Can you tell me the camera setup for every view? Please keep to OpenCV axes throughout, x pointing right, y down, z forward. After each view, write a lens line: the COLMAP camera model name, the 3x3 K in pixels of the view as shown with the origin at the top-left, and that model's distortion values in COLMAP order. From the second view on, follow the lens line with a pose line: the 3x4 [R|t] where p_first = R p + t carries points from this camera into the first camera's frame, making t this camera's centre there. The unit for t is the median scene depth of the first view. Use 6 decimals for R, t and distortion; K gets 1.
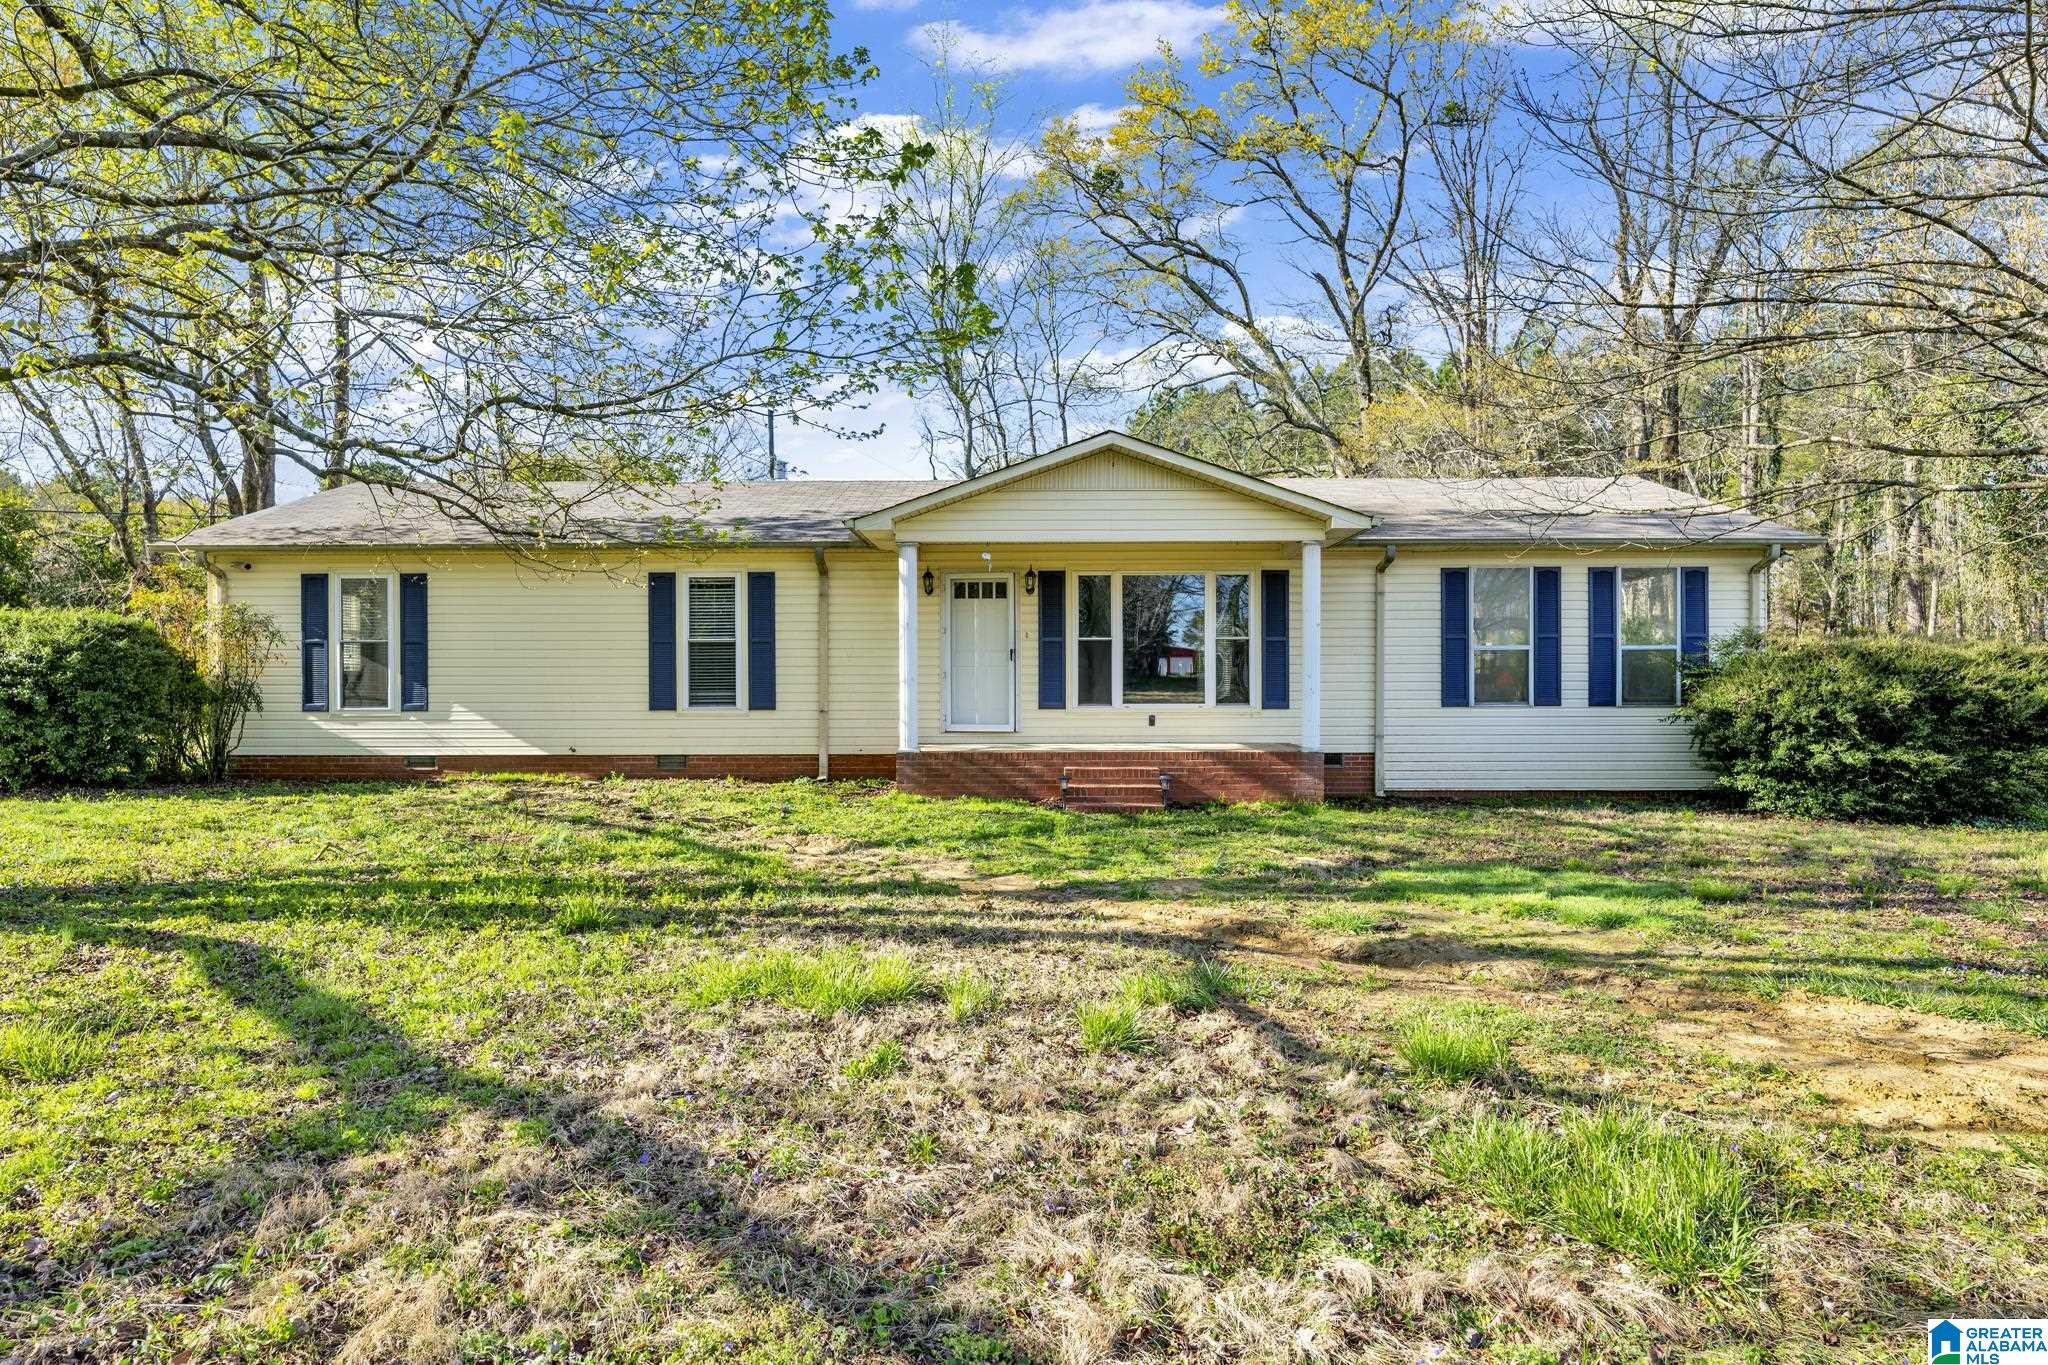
lens RADIAL K [[1234.5, 0, 1021.3], [0, 1234.5, 681.8], [0, 0, 1]] dist [-0.005465, 0.000888]
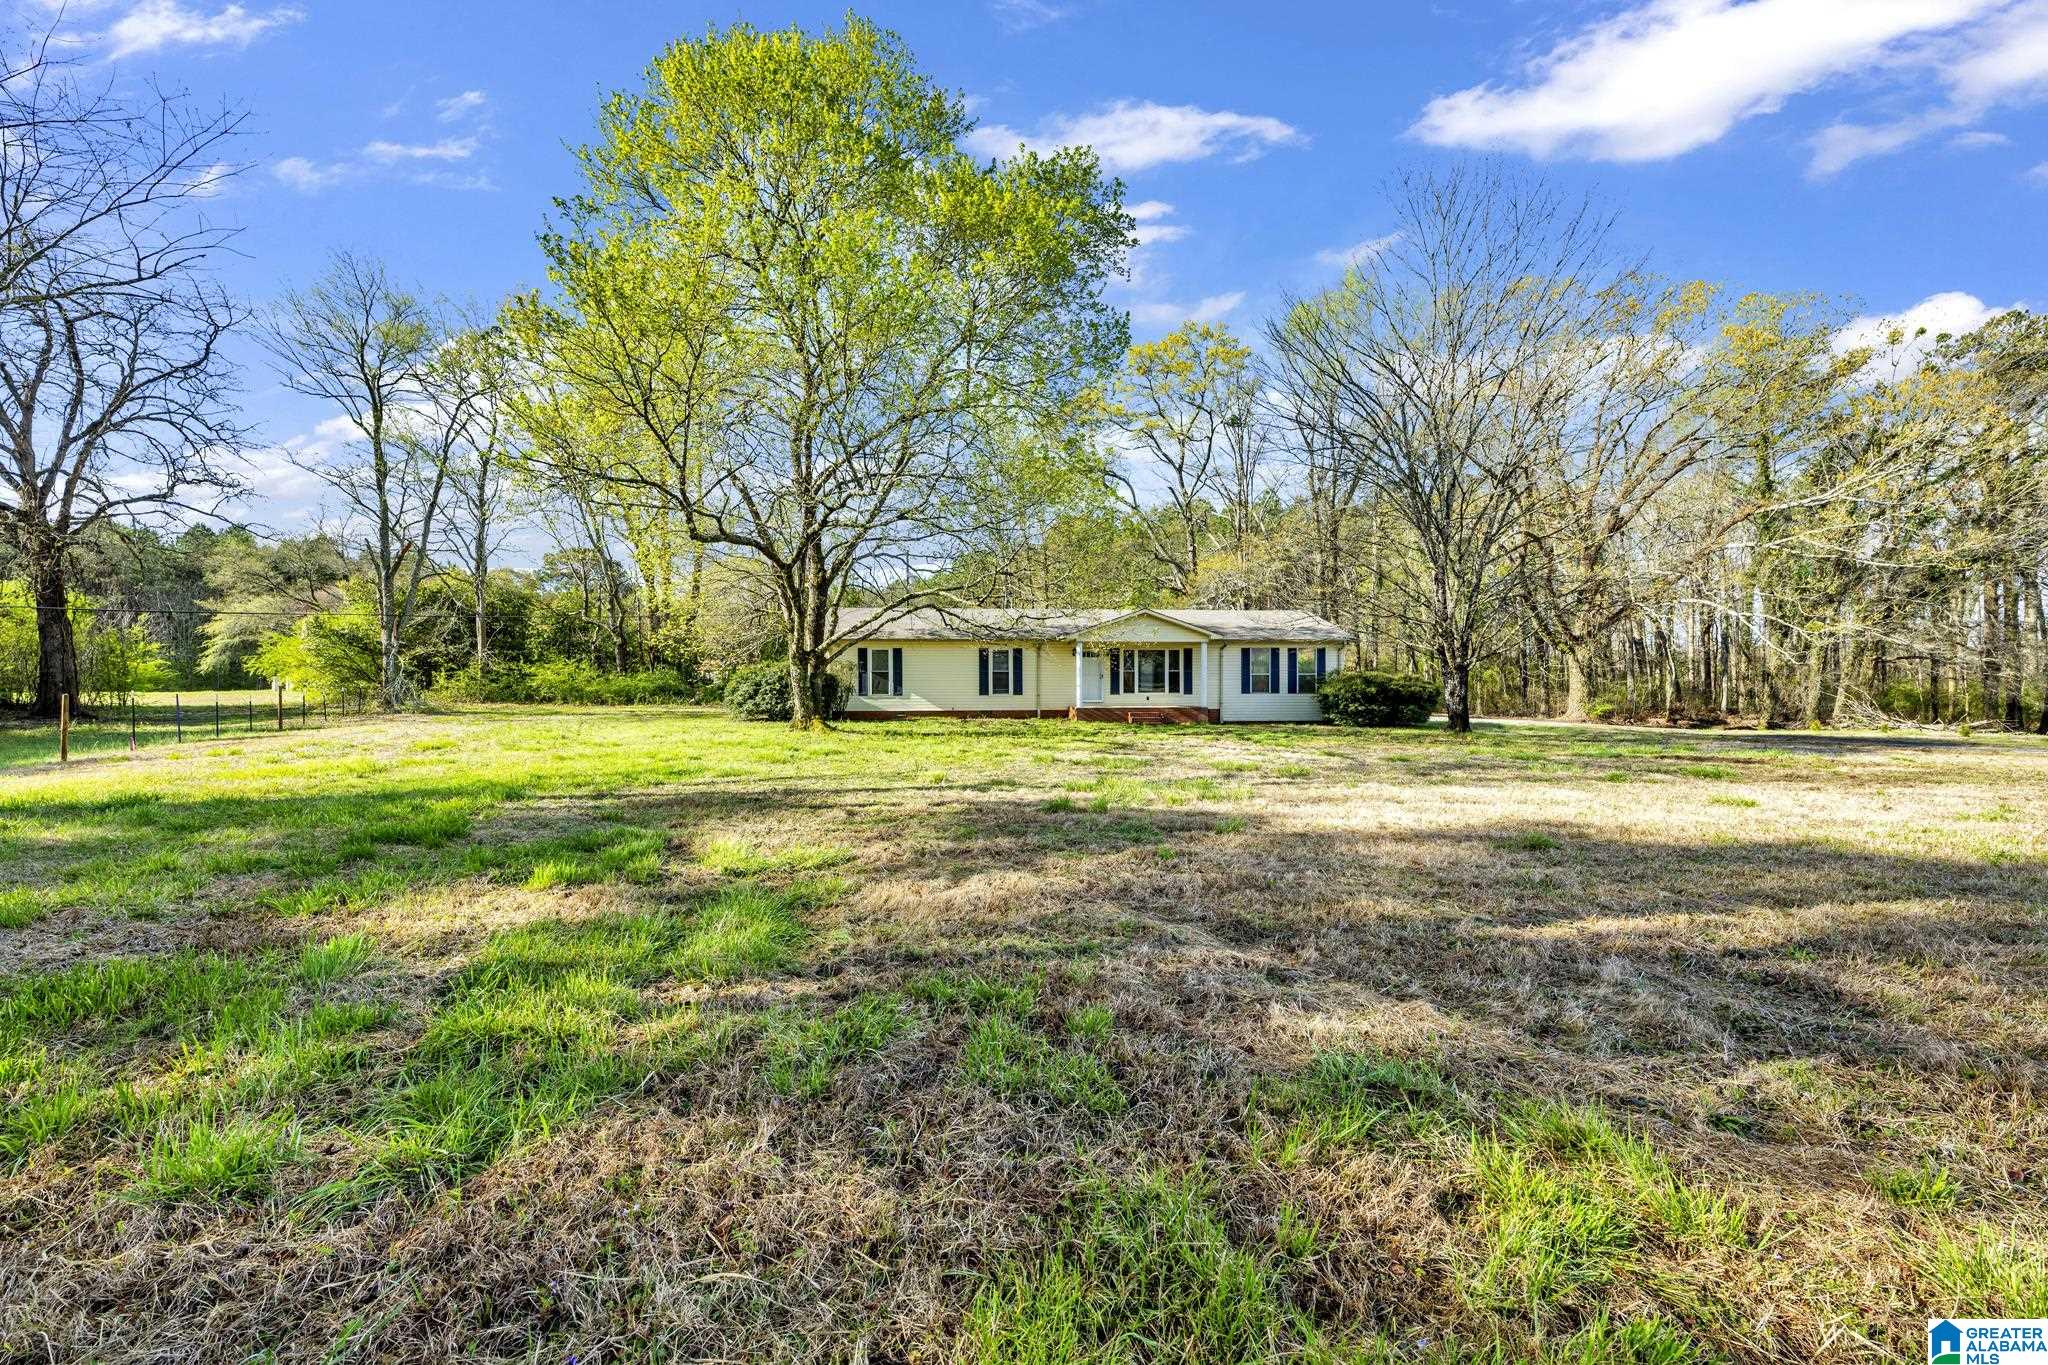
lens RADIAL K [[815.9, 0, 1026.1], [0, 815.9, 680.1], [0, 0, 1]] dist [-0.003888, 0.000348]
pose [[0.994815, 0.000105, 0.101698, -0.388721], [0.000168, 0.999996, -0.002679, -0.007708], [-0.101698, 0.002682, 0.994812, -0.940148]]
